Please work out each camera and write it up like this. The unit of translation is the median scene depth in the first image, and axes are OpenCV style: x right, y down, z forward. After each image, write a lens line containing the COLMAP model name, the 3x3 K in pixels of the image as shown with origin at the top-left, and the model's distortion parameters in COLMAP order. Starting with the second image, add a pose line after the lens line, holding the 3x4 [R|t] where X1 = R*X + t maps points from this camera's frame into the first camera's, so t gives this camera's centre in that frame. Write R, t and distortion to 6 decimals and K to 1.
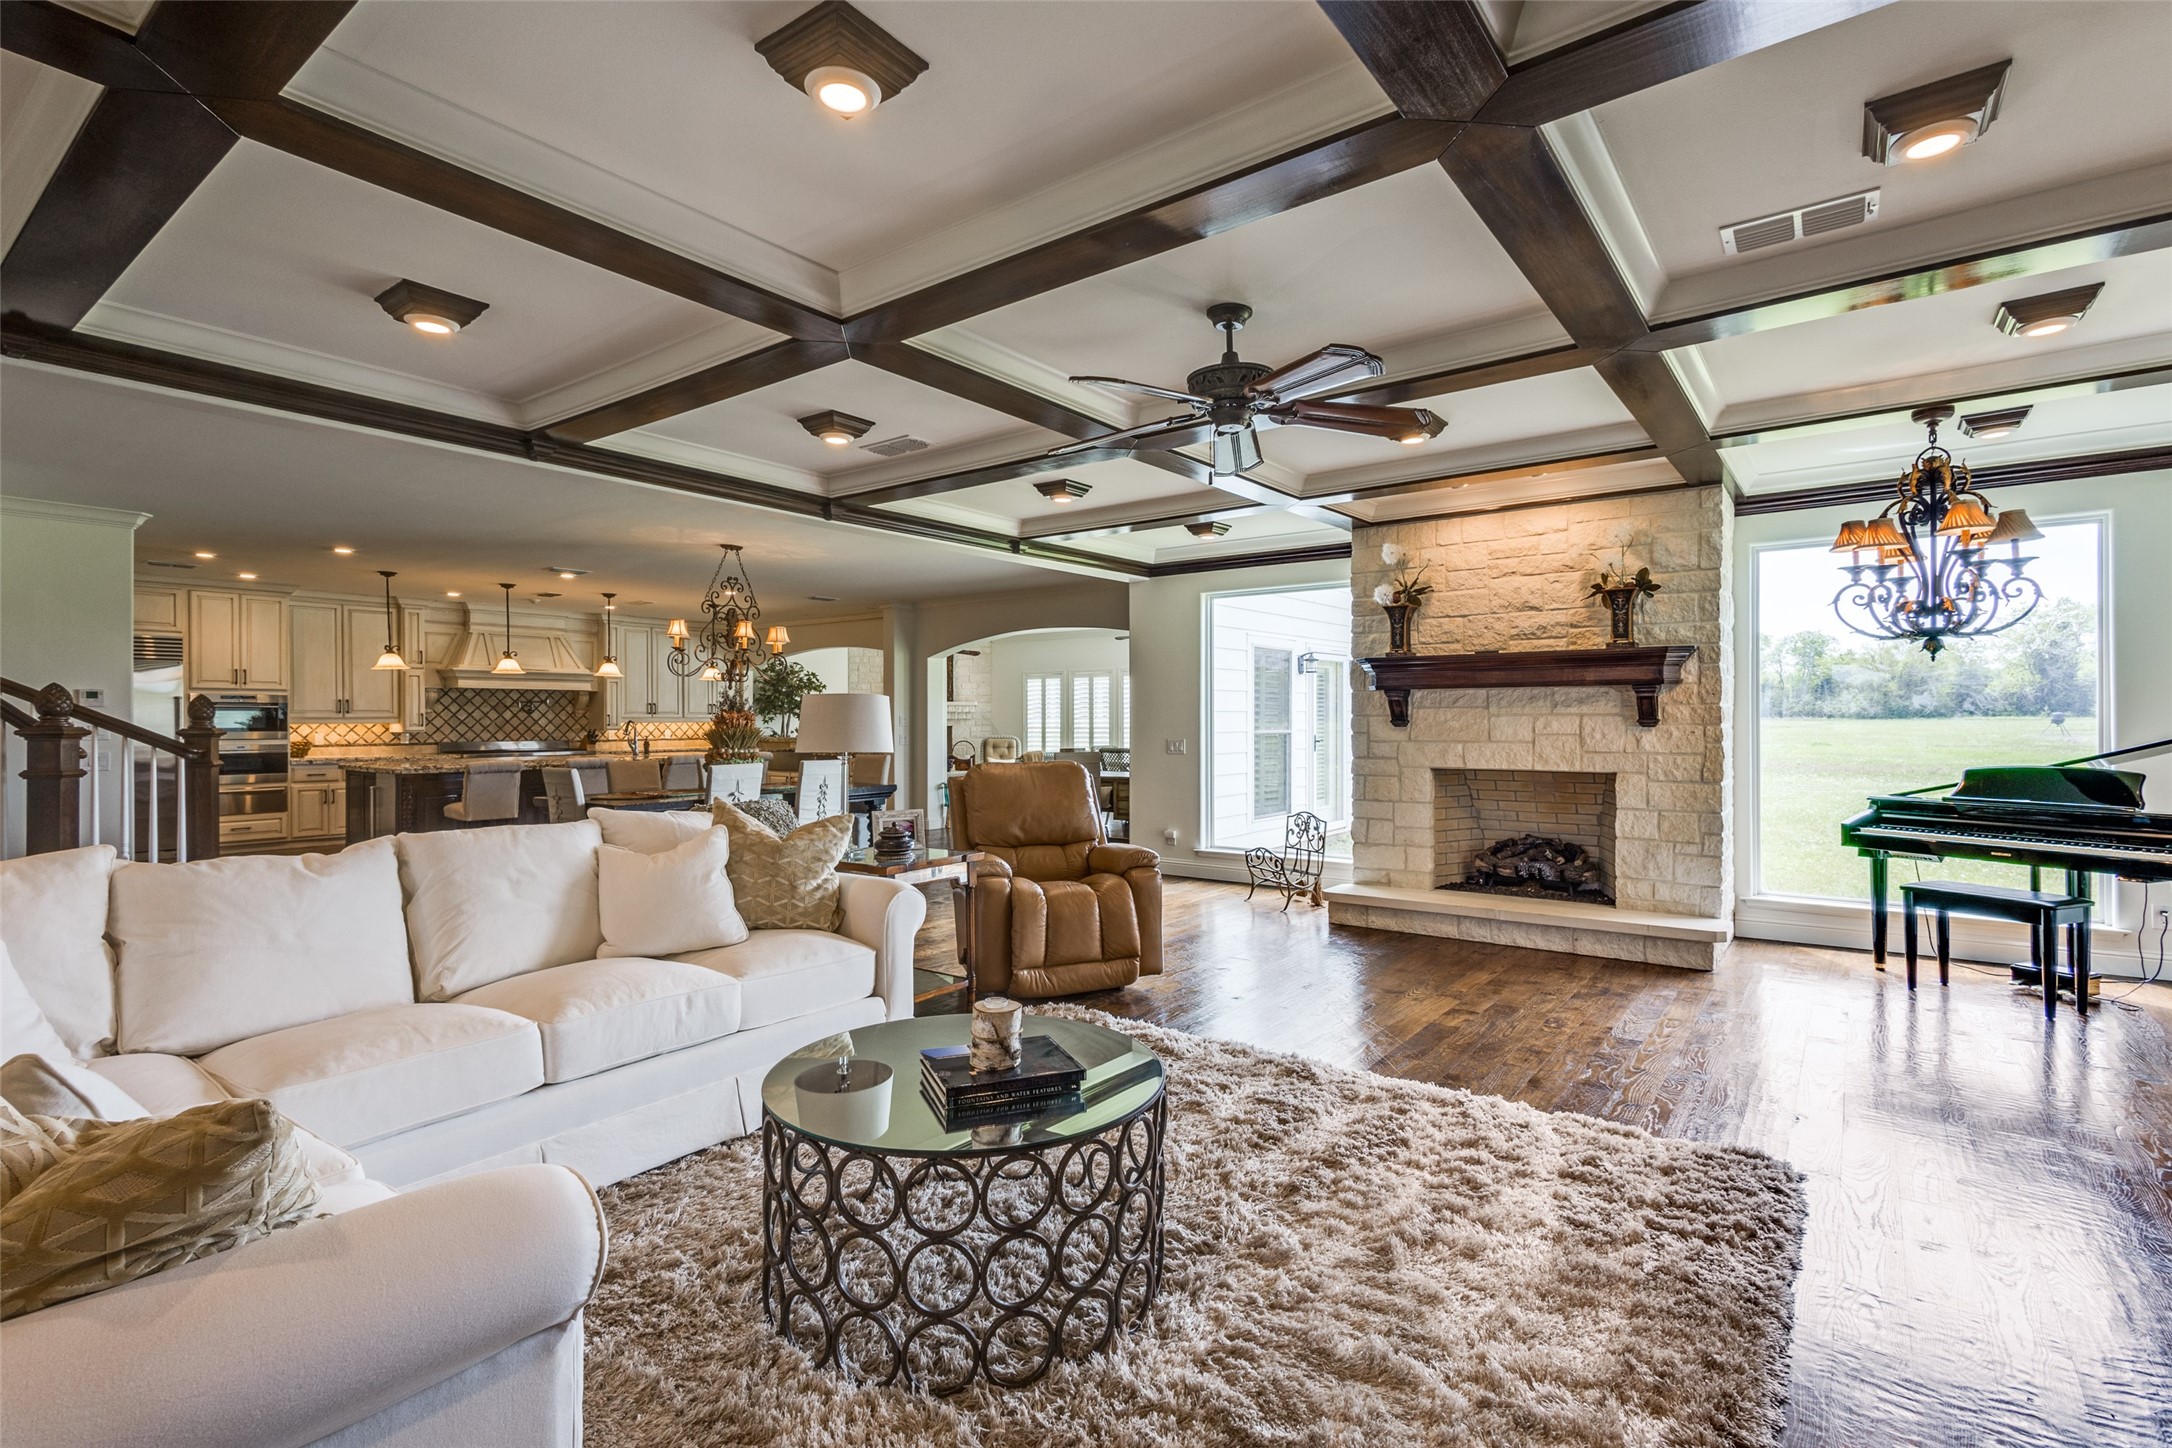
lens RADIAL K [[1014.6, 0, 1093.1], [0, 1014.6, 718.4], [0, 0, 1]] dist [0.012755, -0.003090]
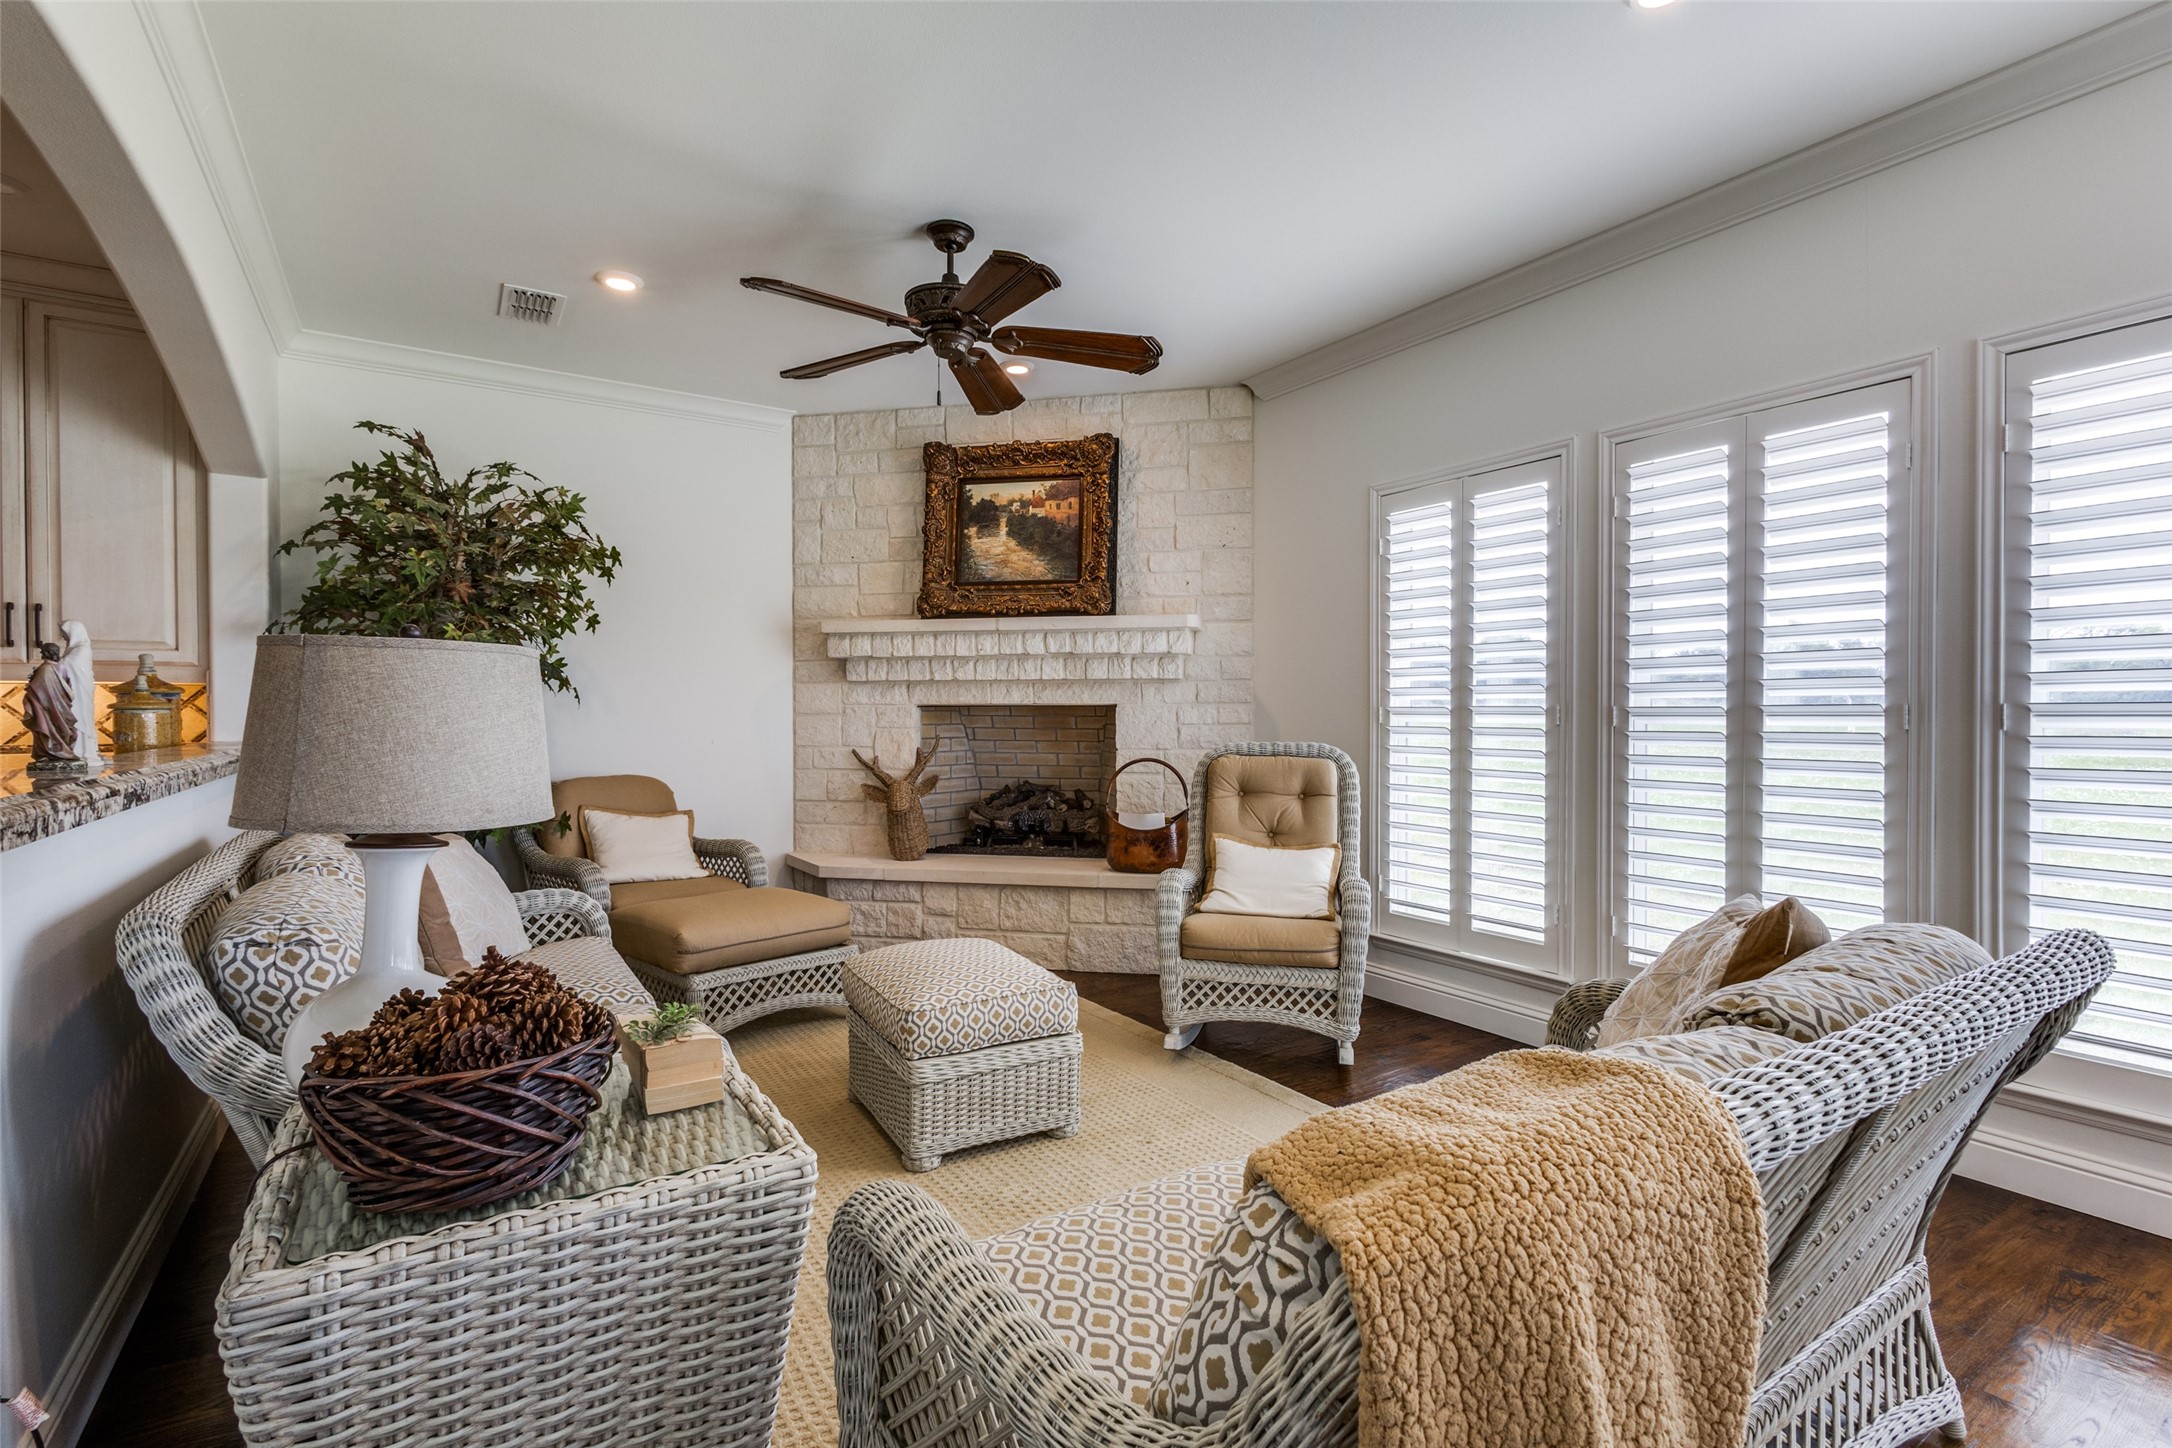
lens RADIAL K [[1014.6, 0, 1085.0], [0, 1014.6, 723.5], [0, 0, 1]] dist [0.012755, -0.003090]
pose [[0.943741, 0.008066, -0.330587, -0.070924], [-0.004300, 0.999917, 0.012123, 0.012514], [0.330657, -0.010019, 0.943698, 0.985828]]
